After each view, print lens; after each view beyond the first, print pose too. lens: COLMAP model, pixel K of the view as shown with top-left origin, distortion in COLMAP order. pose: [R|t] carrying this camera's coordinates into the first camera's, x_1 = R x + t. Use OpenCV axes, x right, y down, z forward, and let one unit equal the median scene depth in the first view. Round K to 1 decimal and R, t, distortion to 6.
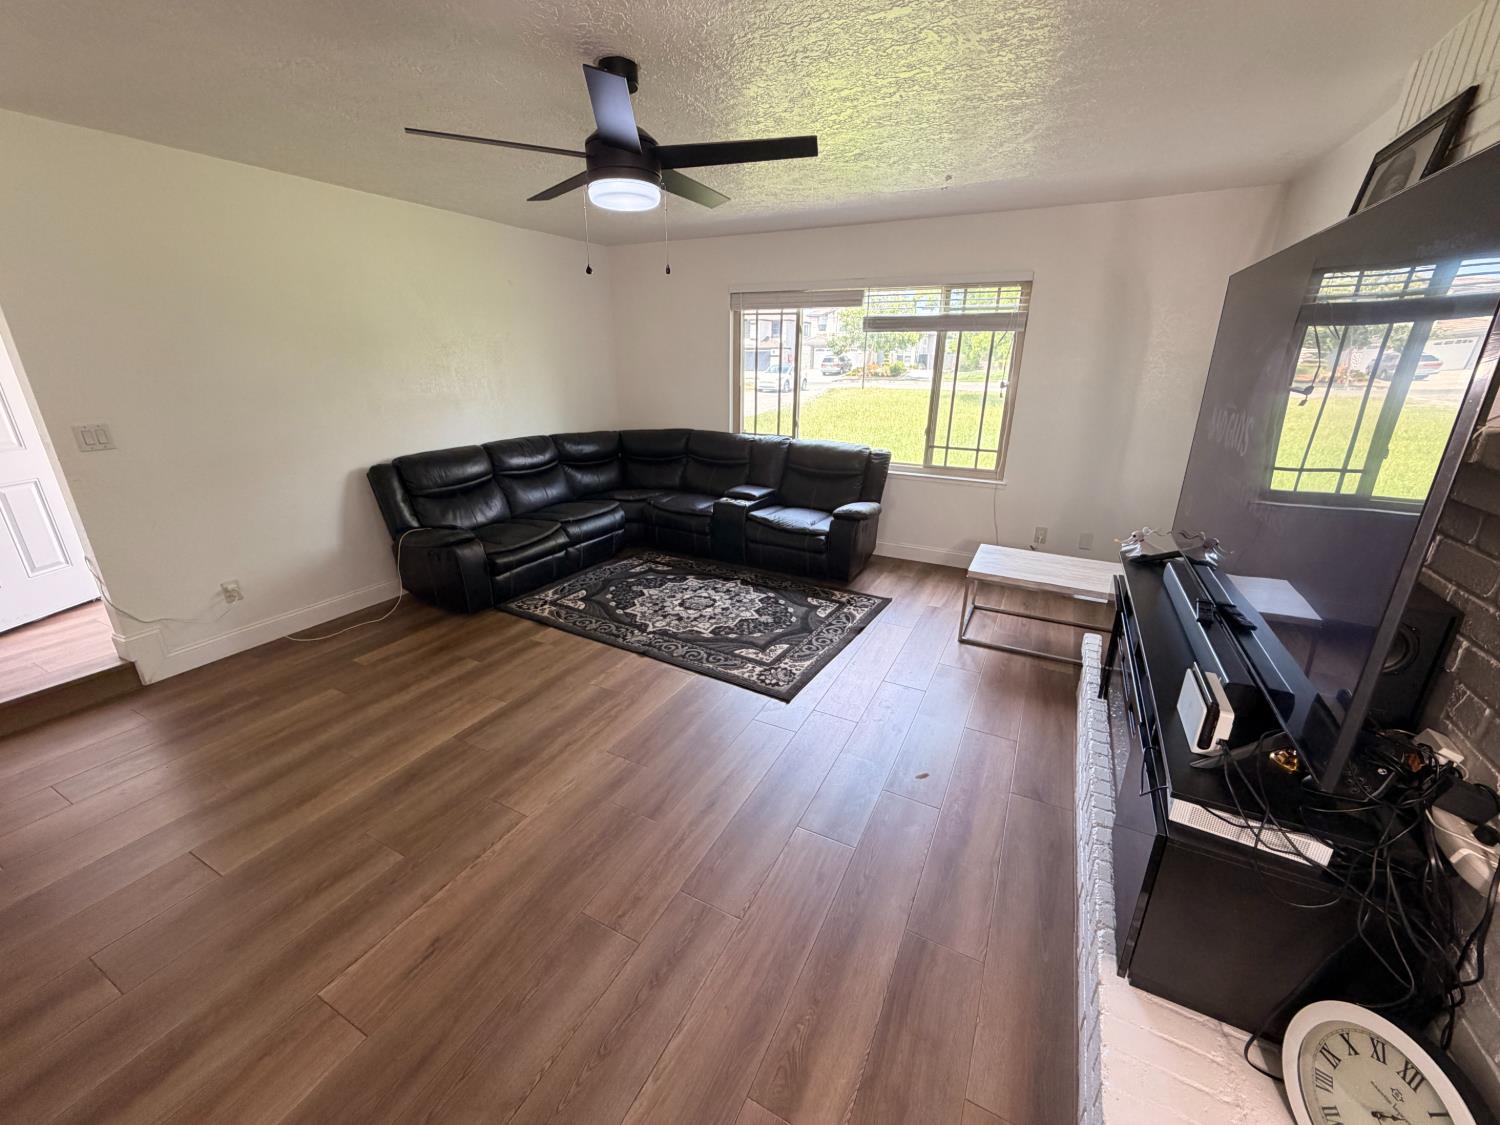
lens RADIAL K [[598.0, 0, 745.5], [0, 598.0, 561.1], [0, 0, 1]] dist [0.000739, -0.000288]
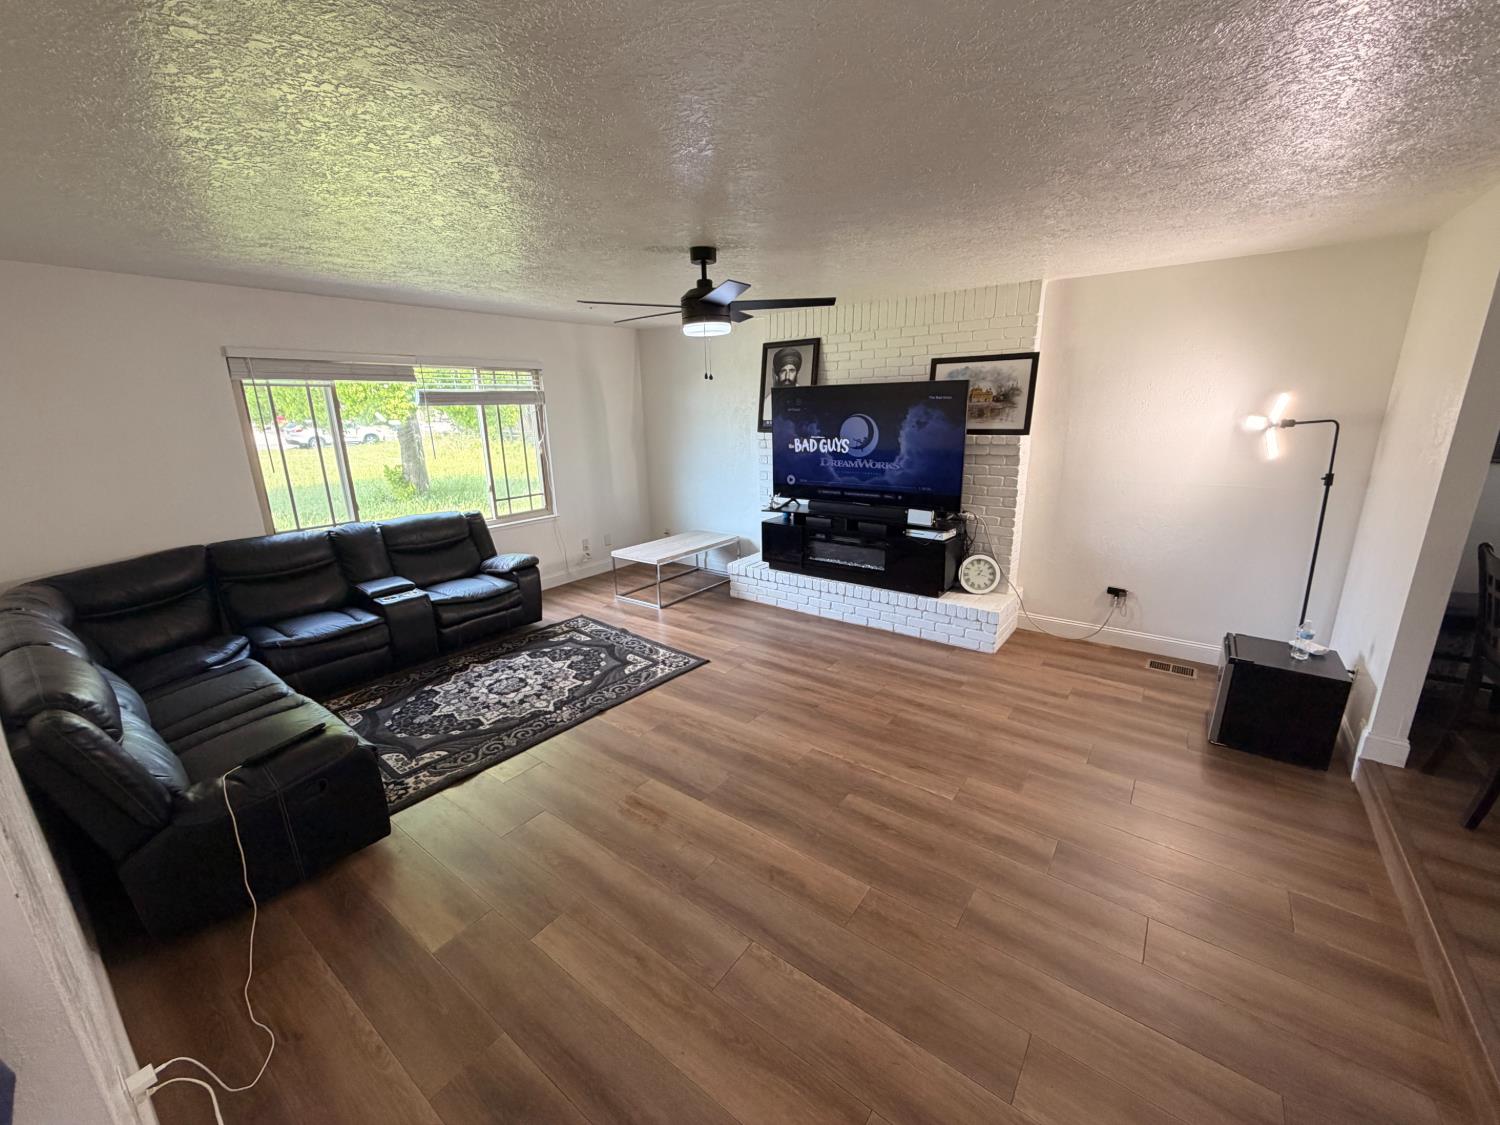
lens RADIAL K [[598.0, 0, 745.5], [0, 598.0, 561.1], [0, 0, 1]] dist [0.000739, -0.000288]
pose [[0.165585, -0.261972, 0.950764, -0.857688], [0.342001, 0.919499, 0.193795, -0.165100], [-0.924996, 0.293073, 0.241850, 0.354856]]
